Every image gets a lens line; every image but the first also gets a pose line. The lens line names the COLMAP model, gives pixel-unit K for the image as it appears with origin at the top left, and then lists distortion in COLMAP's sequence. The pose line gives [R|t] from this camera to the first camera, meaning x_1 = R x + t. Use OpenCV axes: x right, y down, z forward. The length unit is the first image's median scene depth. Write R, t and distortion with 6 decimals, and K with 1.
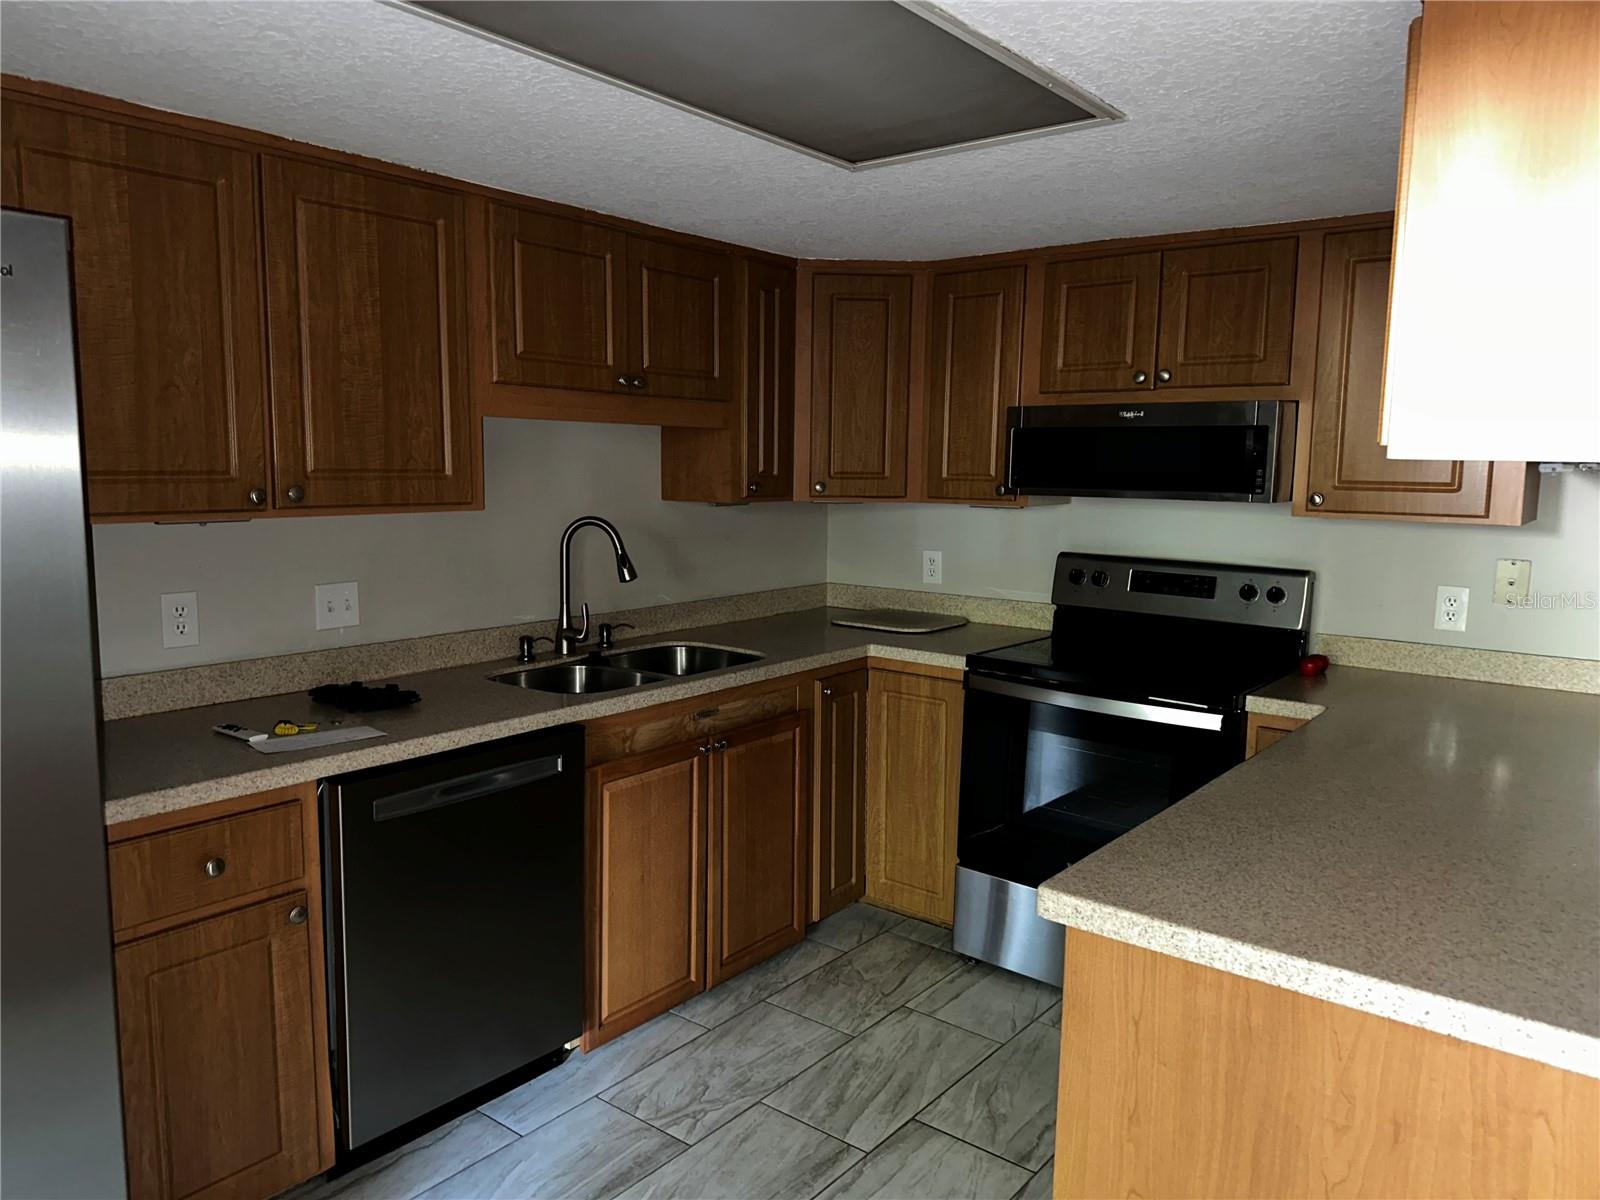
lens RADIAL K [[1152.5, 0, 800.0], [0, 1152.5, 600.0], [0, 0, 1]] dist [0.067382, -0.000604]
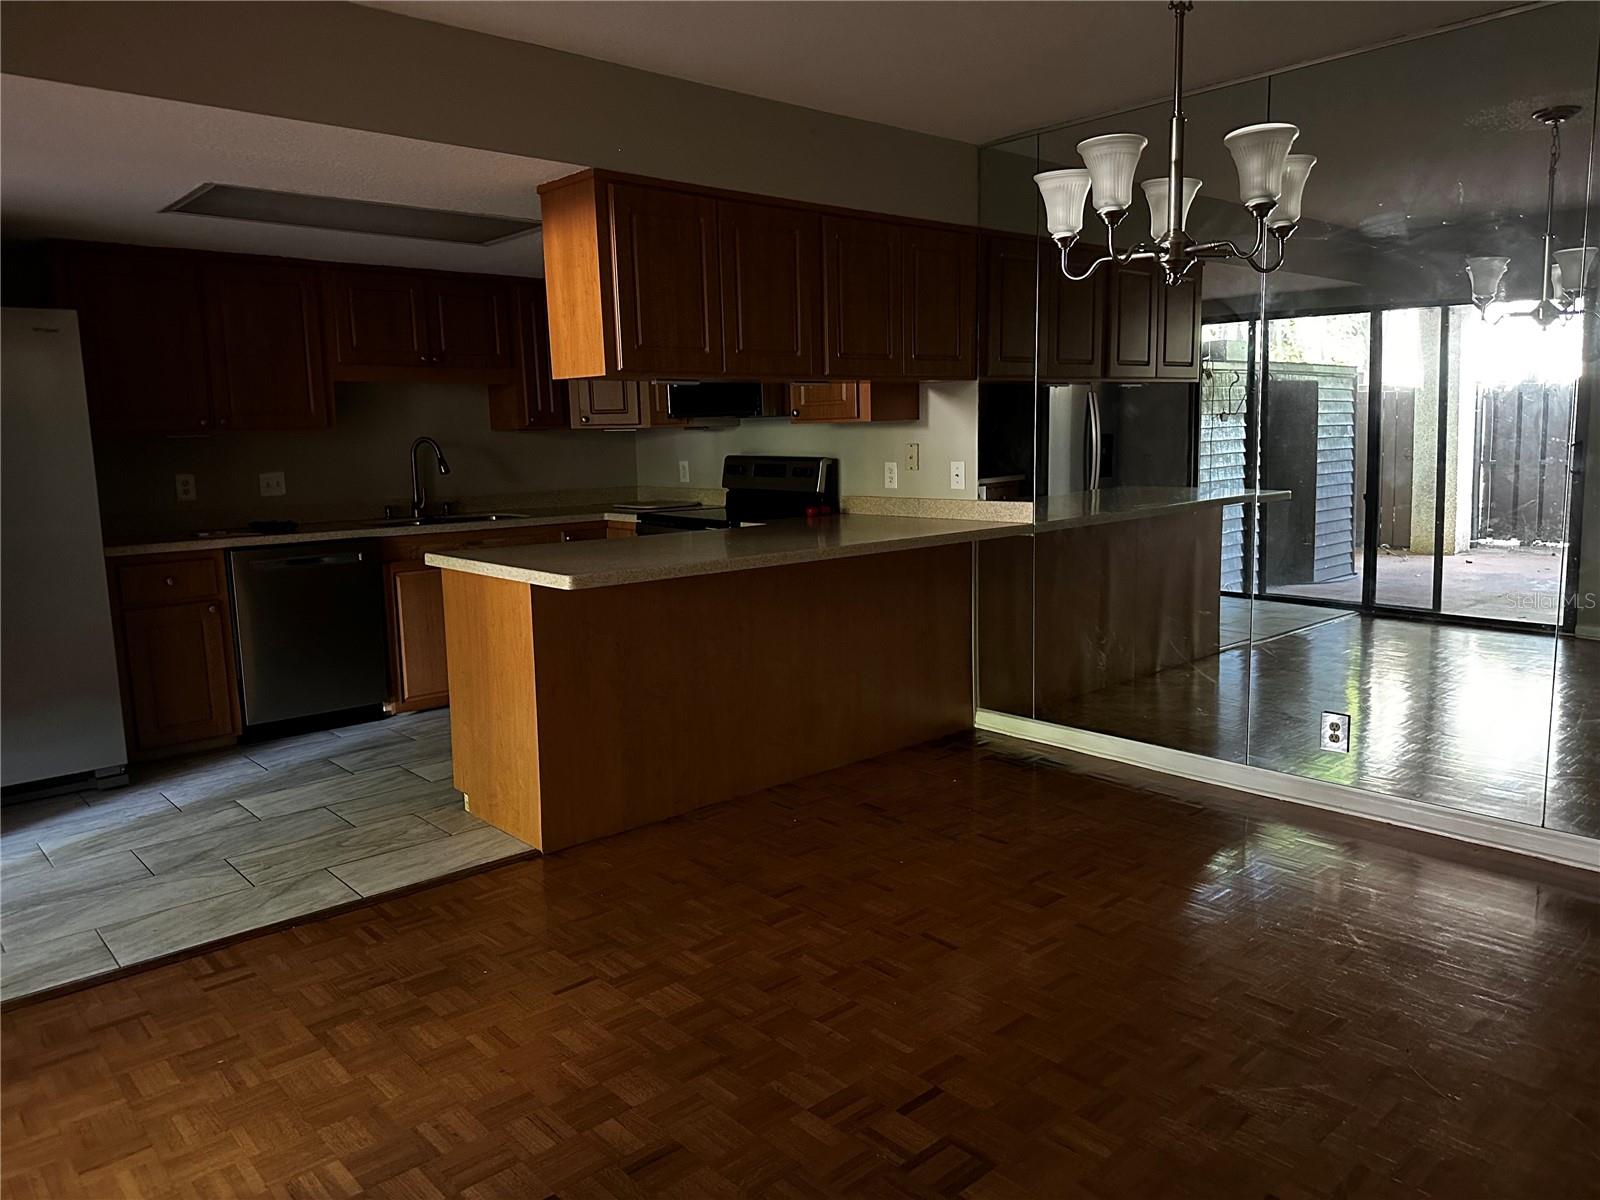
lens RADIAL K [[1152.5, 0, 800.0], [0, 1152.5, 600.0], [0, 0, 1]] dist [0.067382, -0.000604]
pose [[0.983449, -0.008380, -0.180994, 0.634275], [0.012040, 0.999744, 0.019133, 0.134514], [0.180787, -0.020995, 0.983298, -0.577399]]
